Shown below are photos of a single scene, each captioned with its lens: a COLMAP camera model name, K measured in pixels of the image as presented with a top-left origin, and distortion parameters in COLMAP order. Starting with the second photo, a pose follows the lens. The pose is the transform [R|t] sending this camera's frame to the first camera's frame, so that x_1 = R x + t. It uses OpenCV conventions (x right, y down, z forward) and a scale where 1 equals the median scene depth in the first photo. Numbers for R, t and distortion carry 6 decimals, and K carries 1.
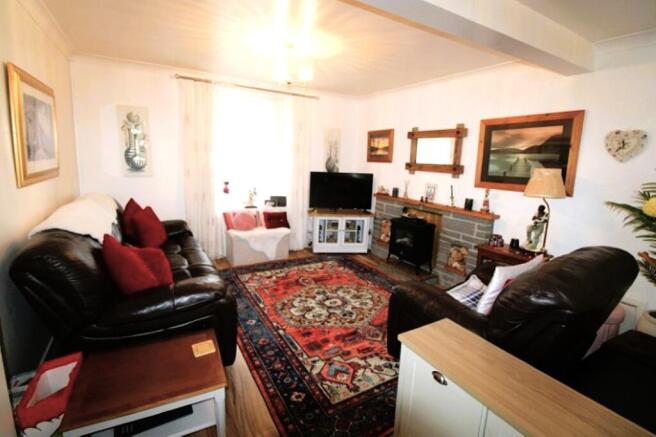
lens RADIAL K [[313.2, 0, 328.1], [0, 313.2, 214.1], [0, 0, 1]] dist [-0.013982, -0.000834]
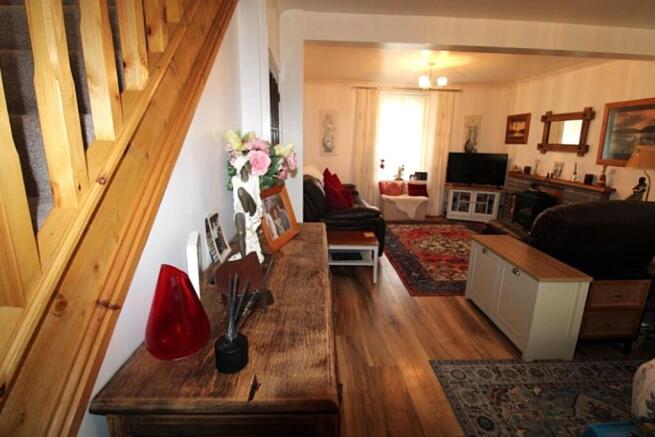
lens RADIAL K [[312.7, 0, 328.3], [0, 312.7, 213.9], [0, 0, 1]] dist [-0.013982, -0.000834]
pose [[0.890441, 0.079953, -0.448021, 0.104333], [-0.059429, 0.996445, 0.059708, 0.070482], [0.451203, -0.026542, 0.892027, -0.366340]]
